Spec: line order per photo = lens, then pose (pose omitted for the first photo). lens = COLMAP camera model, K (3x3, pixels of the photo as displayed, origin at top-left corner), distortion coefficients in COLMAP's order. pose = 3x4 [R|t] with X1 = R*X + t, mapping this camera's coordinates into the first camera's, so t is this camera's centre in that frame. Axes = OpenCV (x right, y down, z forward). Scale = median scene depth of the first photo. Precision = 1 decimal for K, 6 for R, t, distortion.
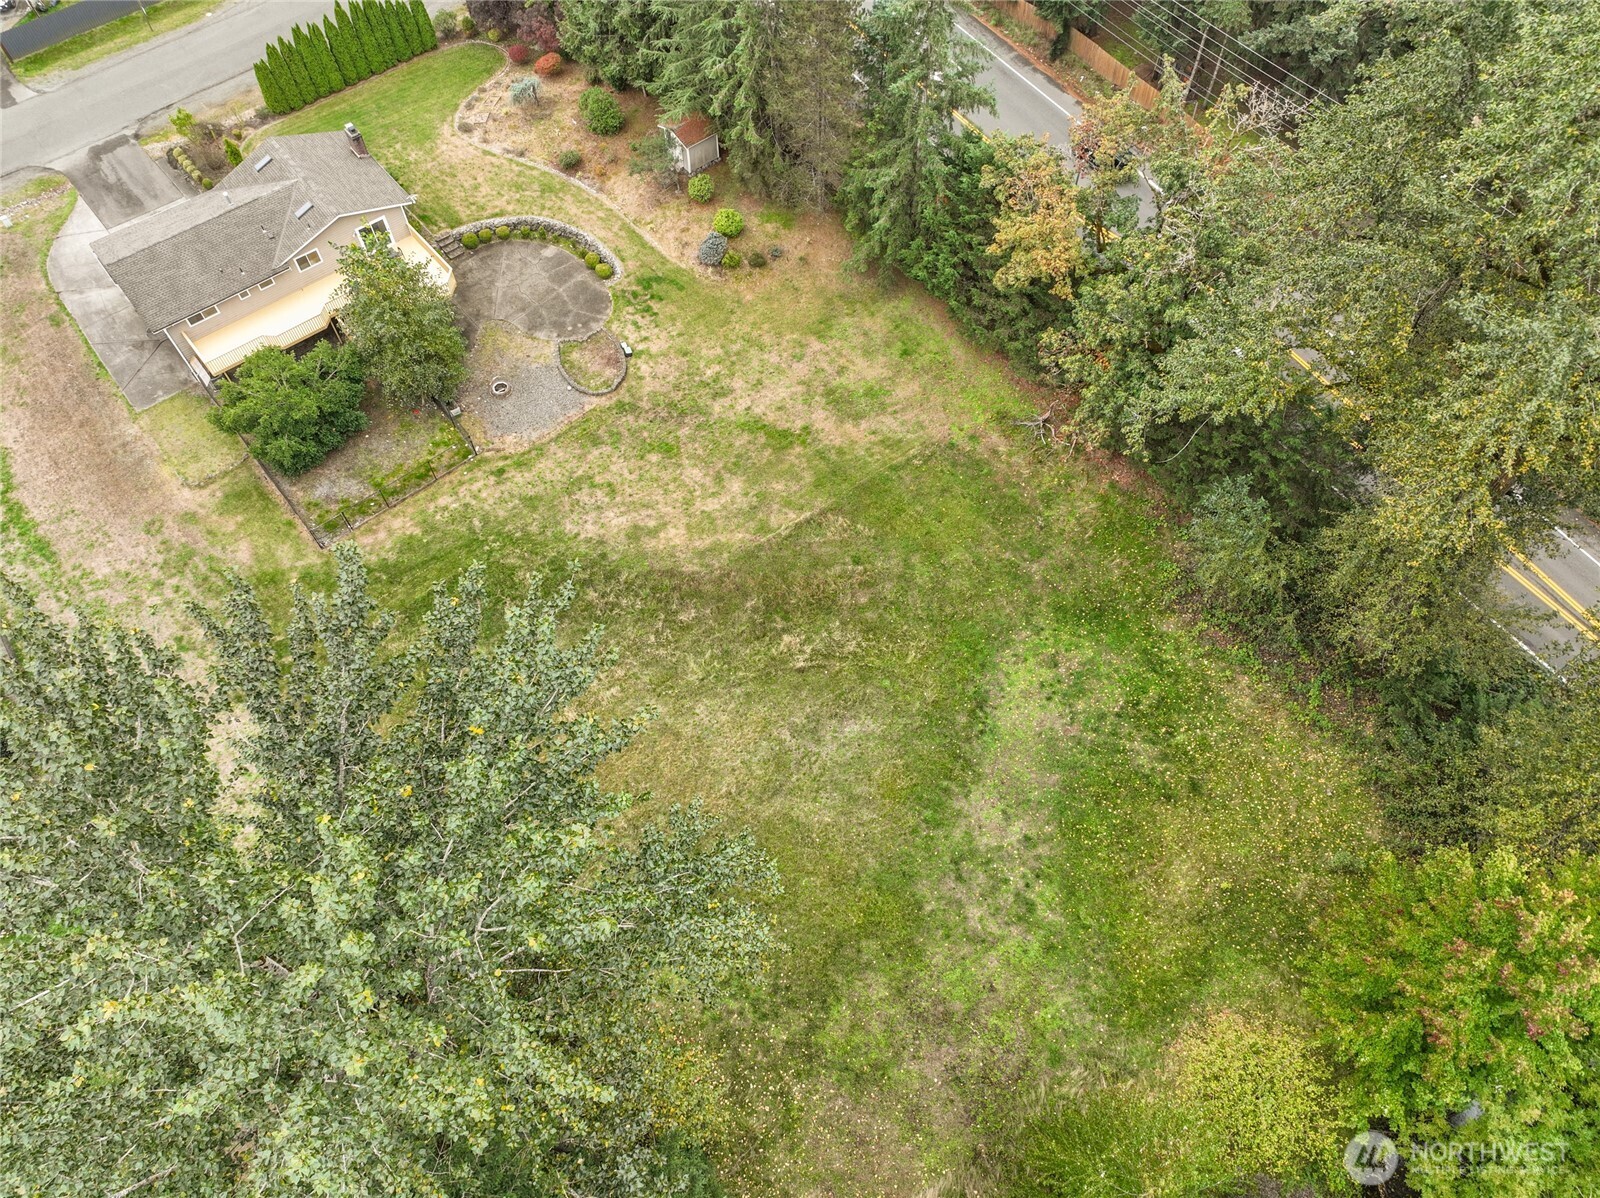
lens RADIAL K [[1129.4, 0, 798.1], [0, 1129.4, 608.3], [0, 0, 1]] dist [0.002968, 0.012570]
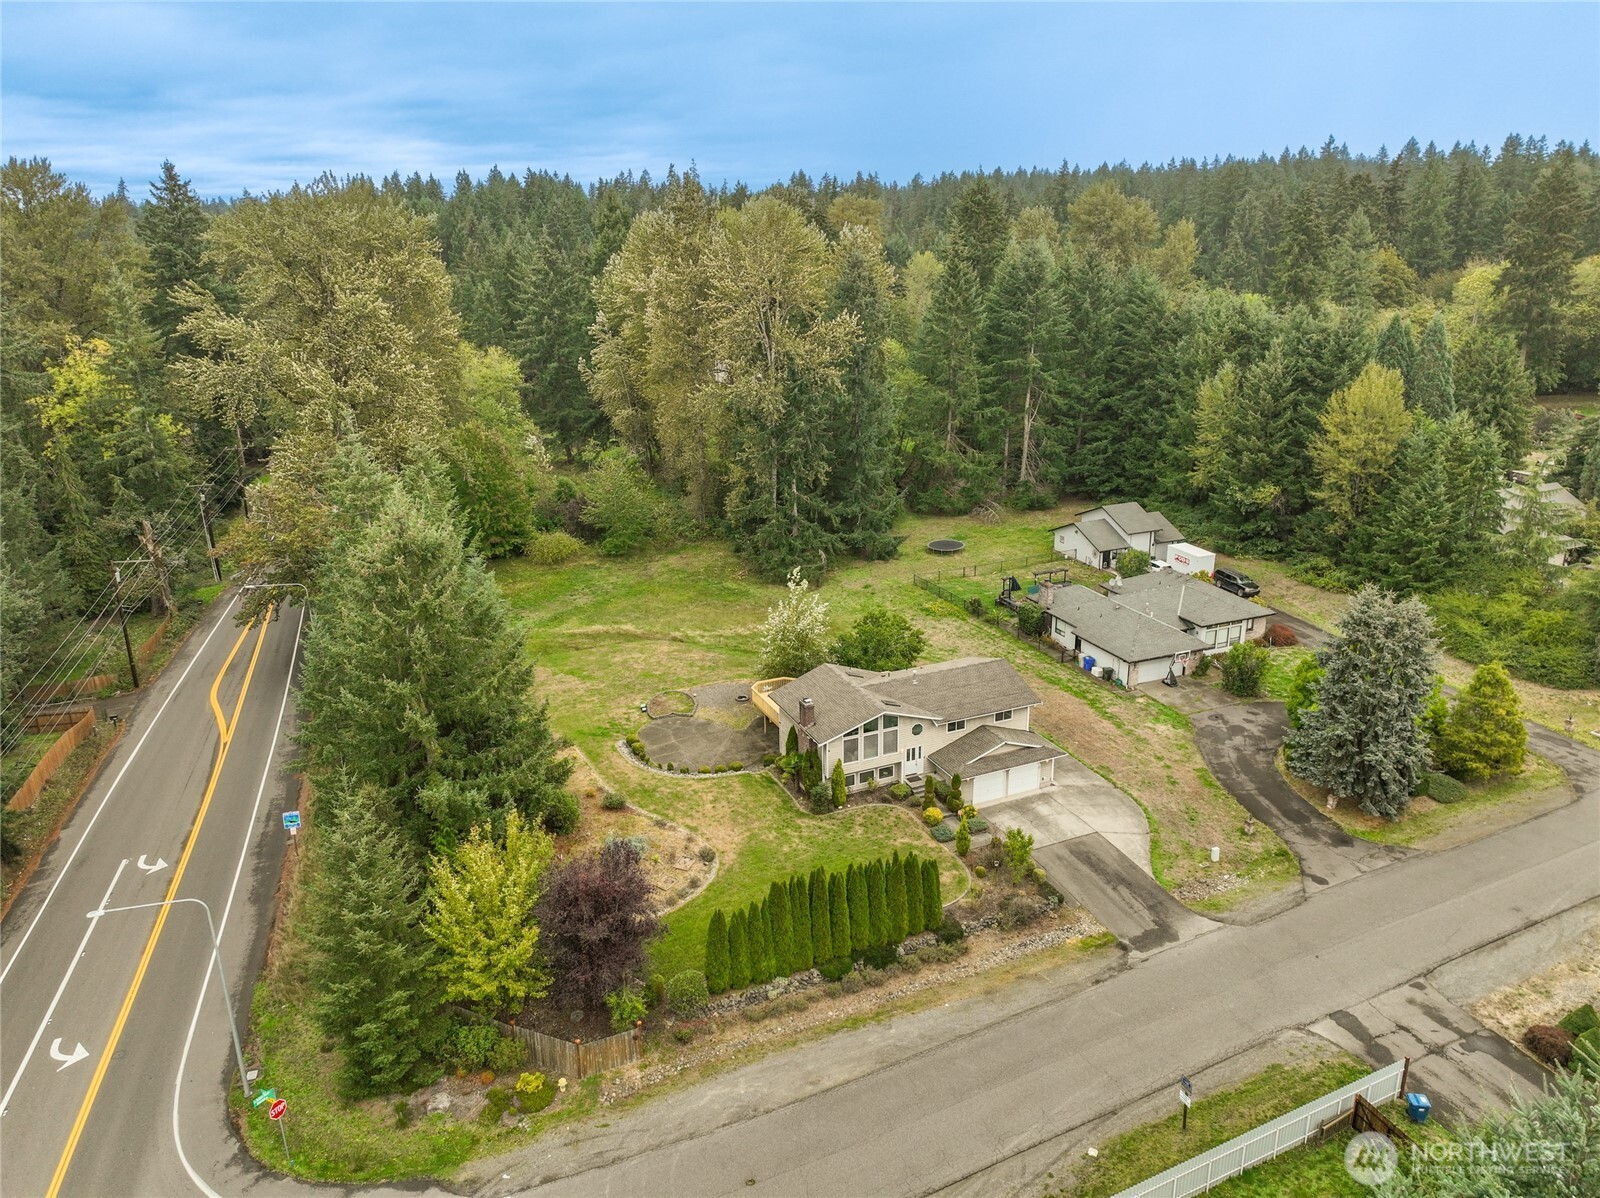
lens RADIAL K [[1129.4, 0, 803.0], [0, 1129.4, 595.8], [0, 0, 1]] dist [0.002968, 0.012570]
pose [[-0.964538, -0.057192, 0.257672, -0.676783], [0.237848, 0.234899, 0.942471, -1.487414], [-0.114428, 0.970336, -0.212966, 1.161312]]
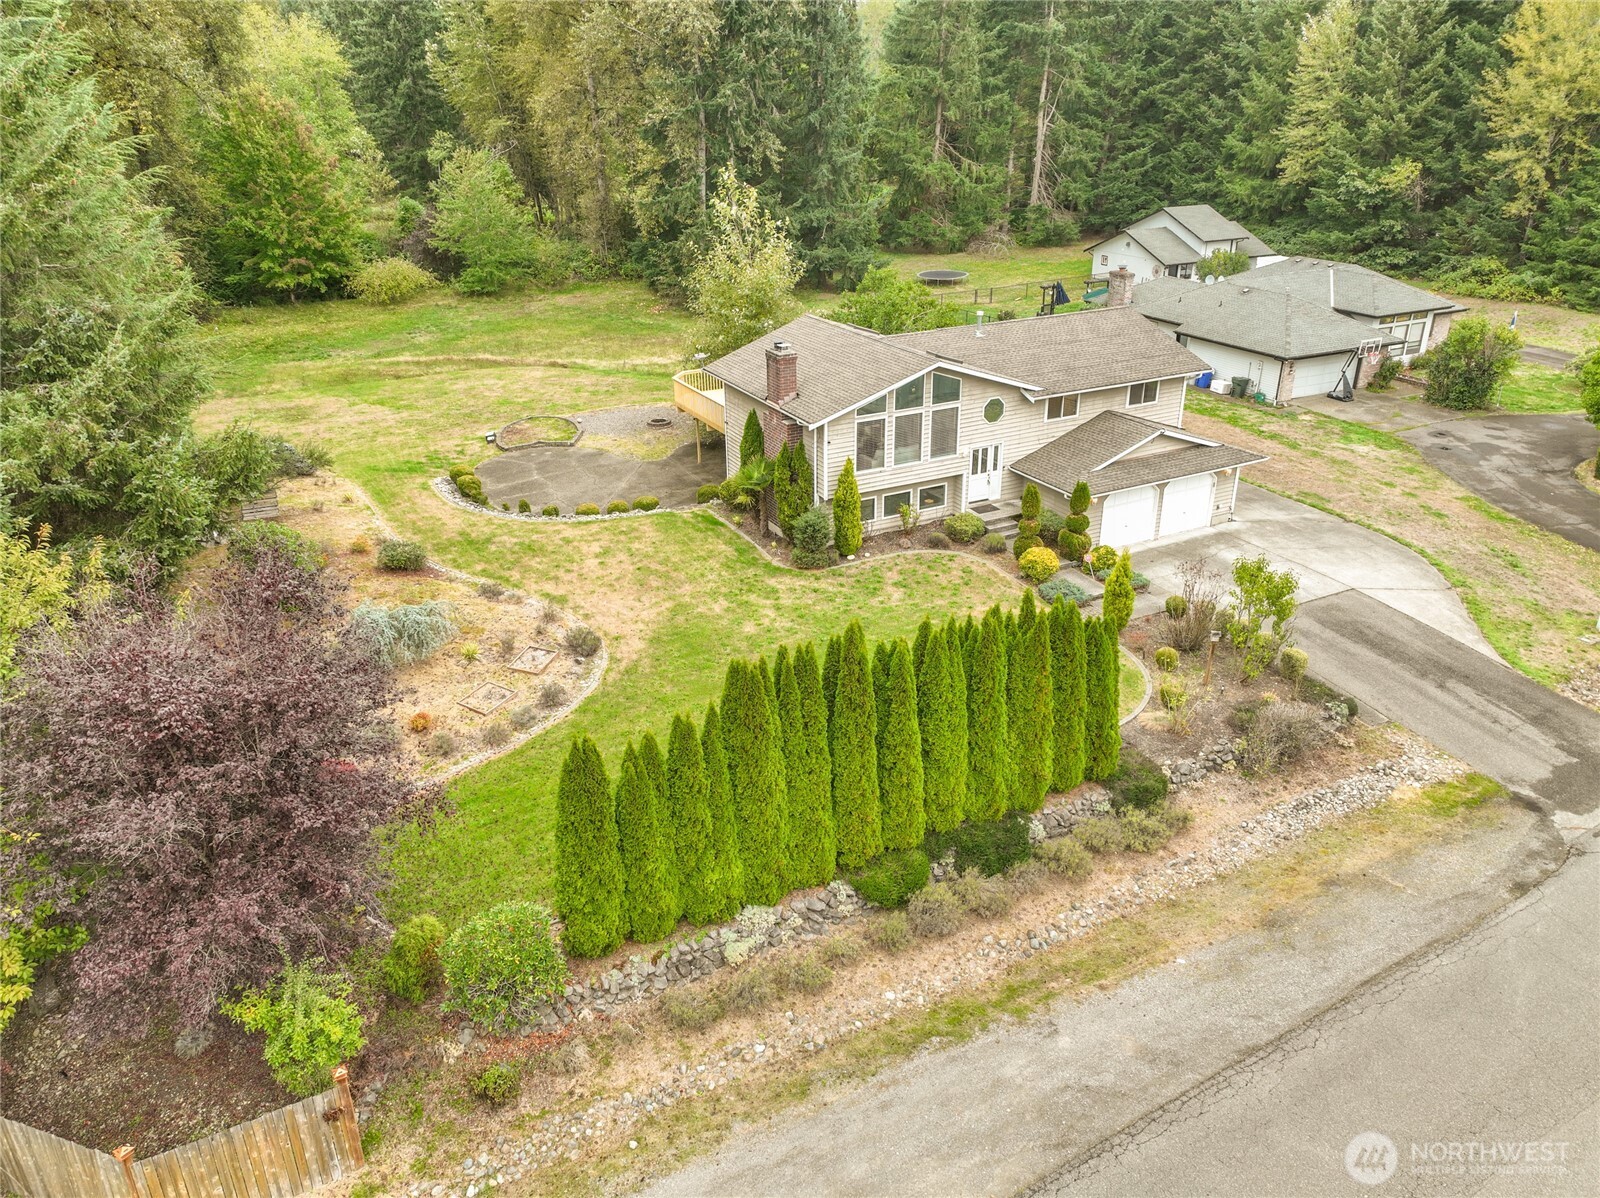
lens RADIAL K [[1129.4, 0, 801.5], [0, 1129.4, 600.3], [0, 0, 1]] dist [0.002968, 0.012570]
pose [[-0.979133, -0.063942, 0.192901, -0.527989], [0.184021, 0.123798, 0.975095, -0.951128], [-0.086230, 0.990245, -0.109448, 1.206984]]
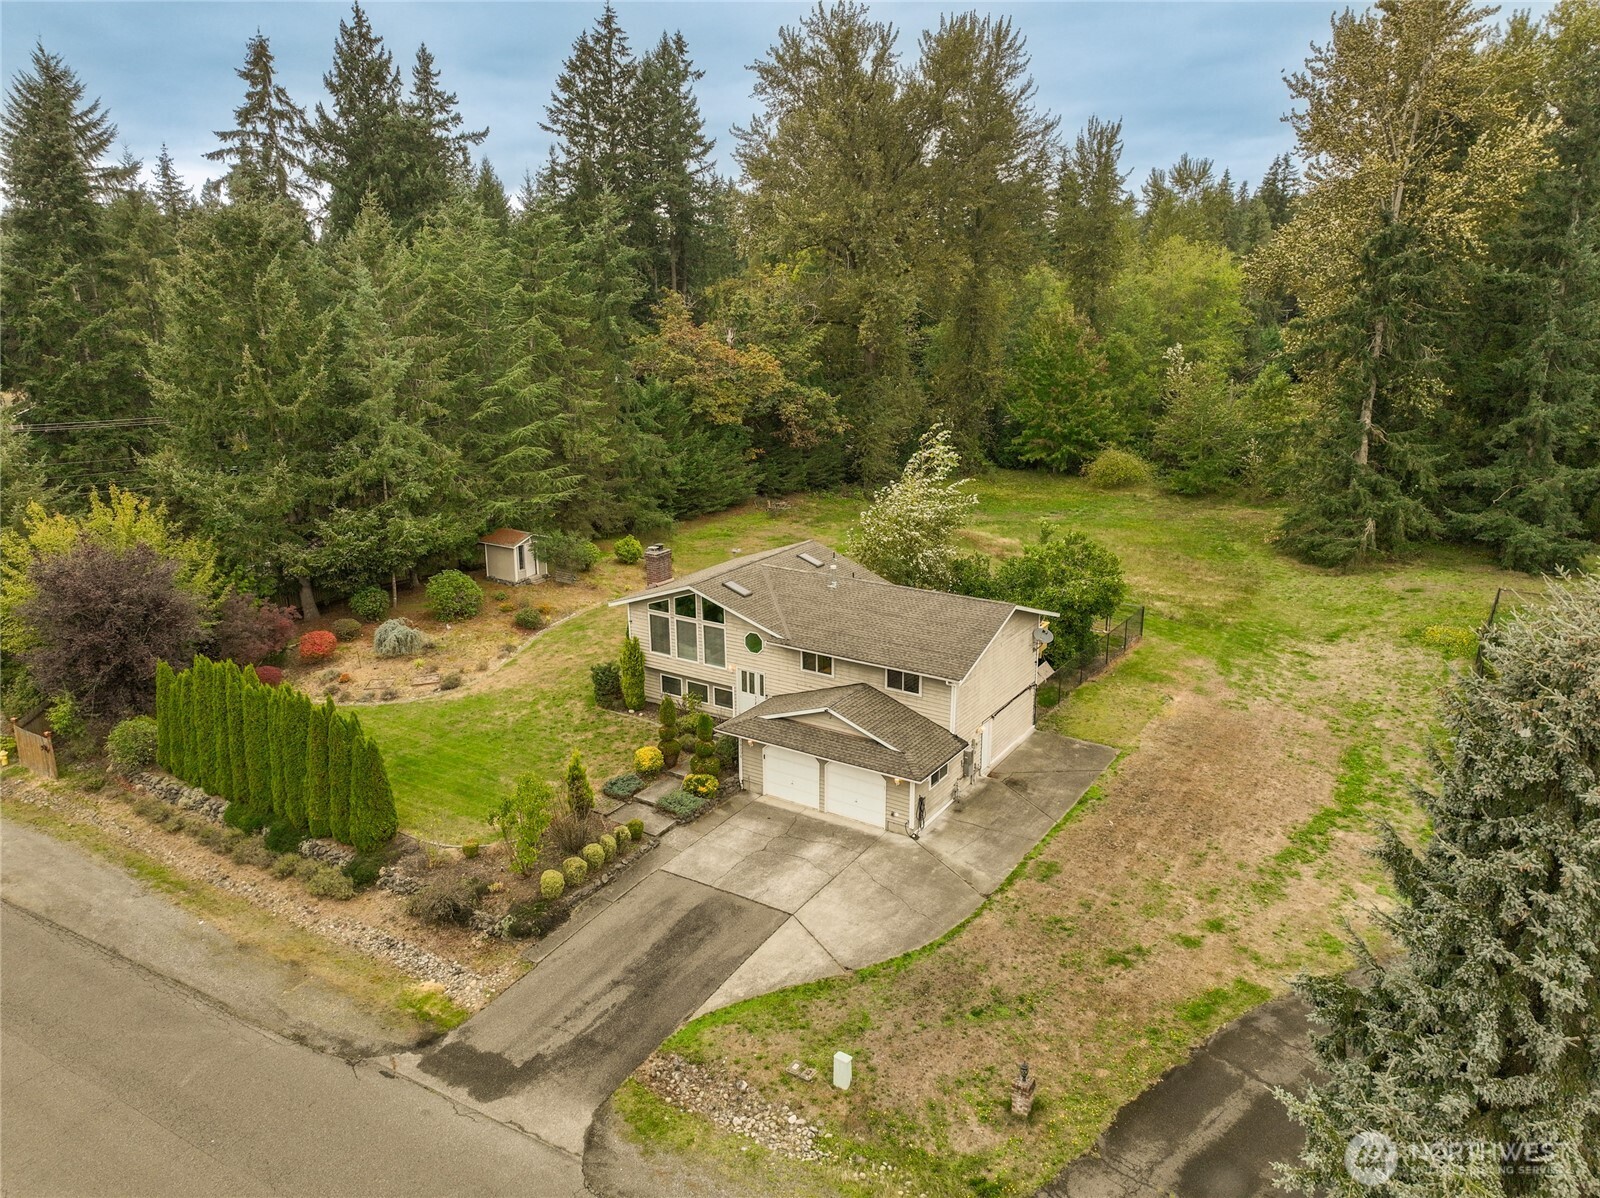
lens RADIAL K [[1129.4, 0, 796.9], [0, 1129.4, 603.1], [0, 0, 1]] dist [0.002968, 0.012570]
pose [[-0.301860, -0.260192, 0.917159, -1.120248], [0.819561, 0.420645, 0.389073, -0.633182], [-0.487032, 0.869113, 0.086268, 0.949359]]
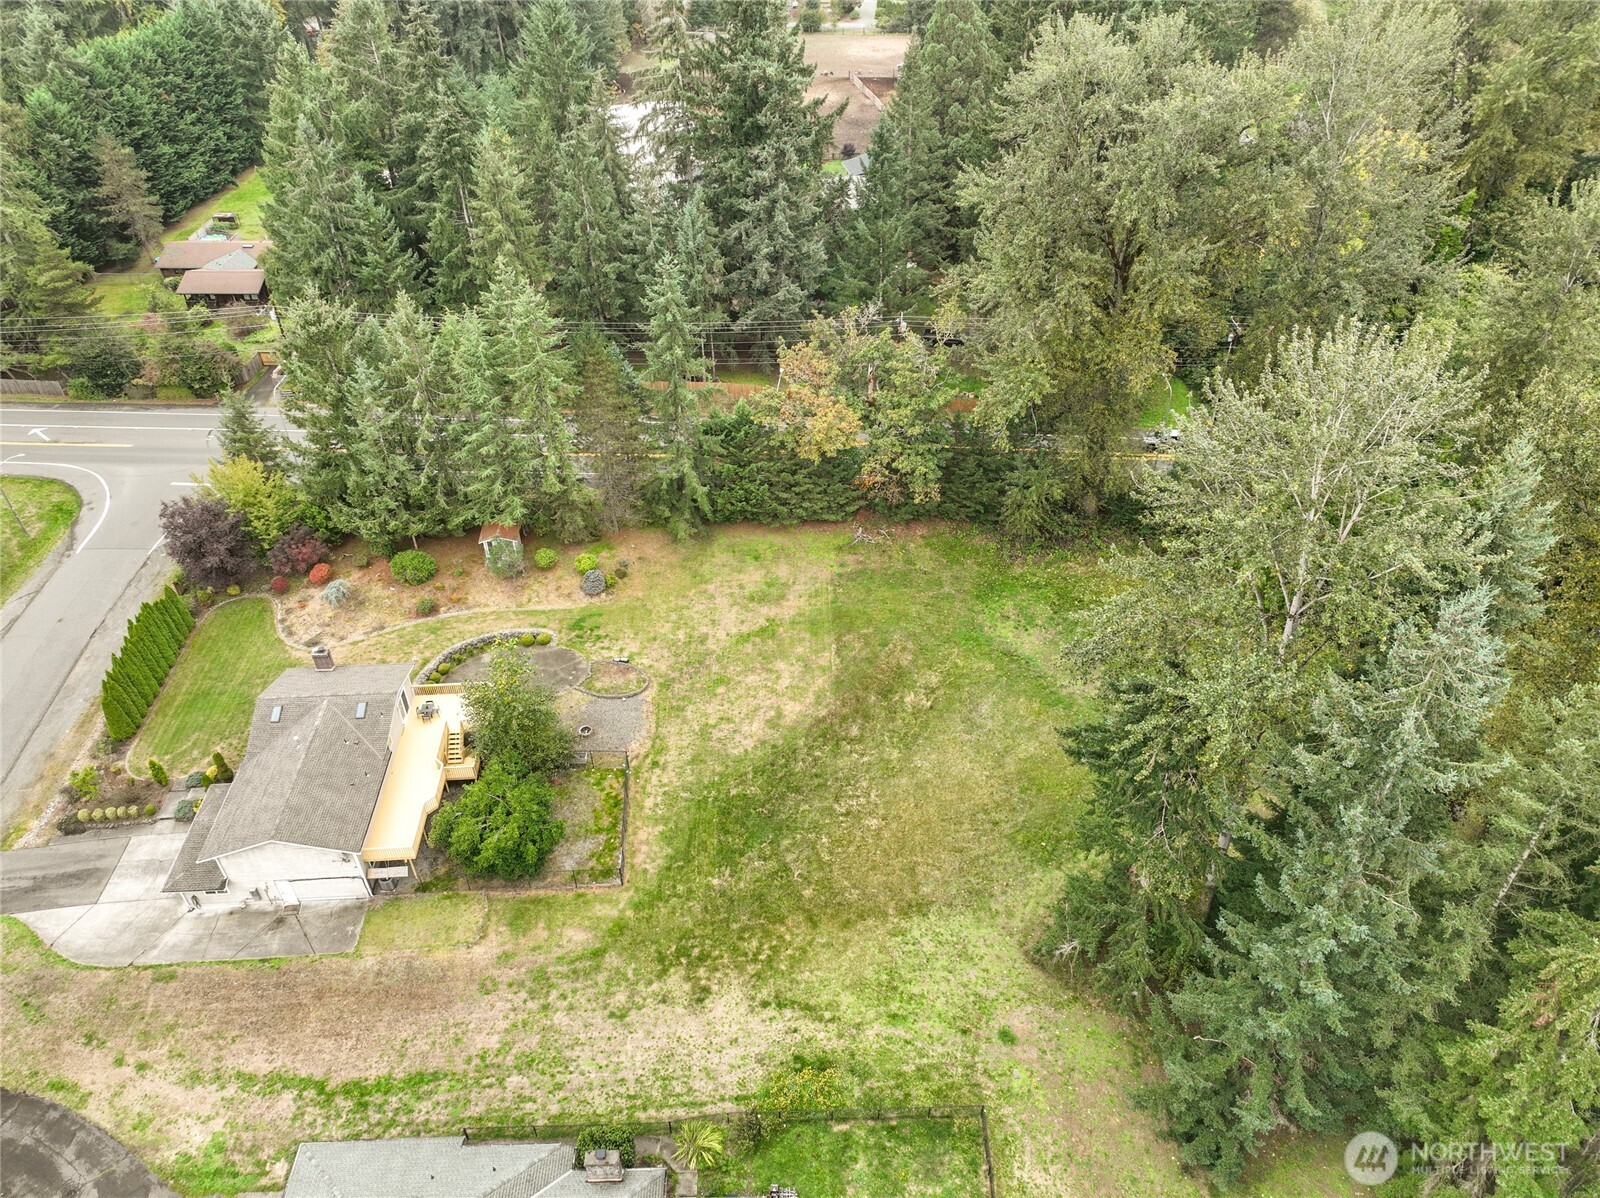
lens RADIAL K [[1129.4, 0, 799.1], [0, 1129.4, 599.0], [0, 0, 1]] dist [0.002968, 0.012570]
pose [[0.585848, -0.500855, 0.637124, -0.827525], [0.694011, 0.716018, -0.075281, -0.046182], [-0.418487, 0.486274, 0.767076, -0.090246]]
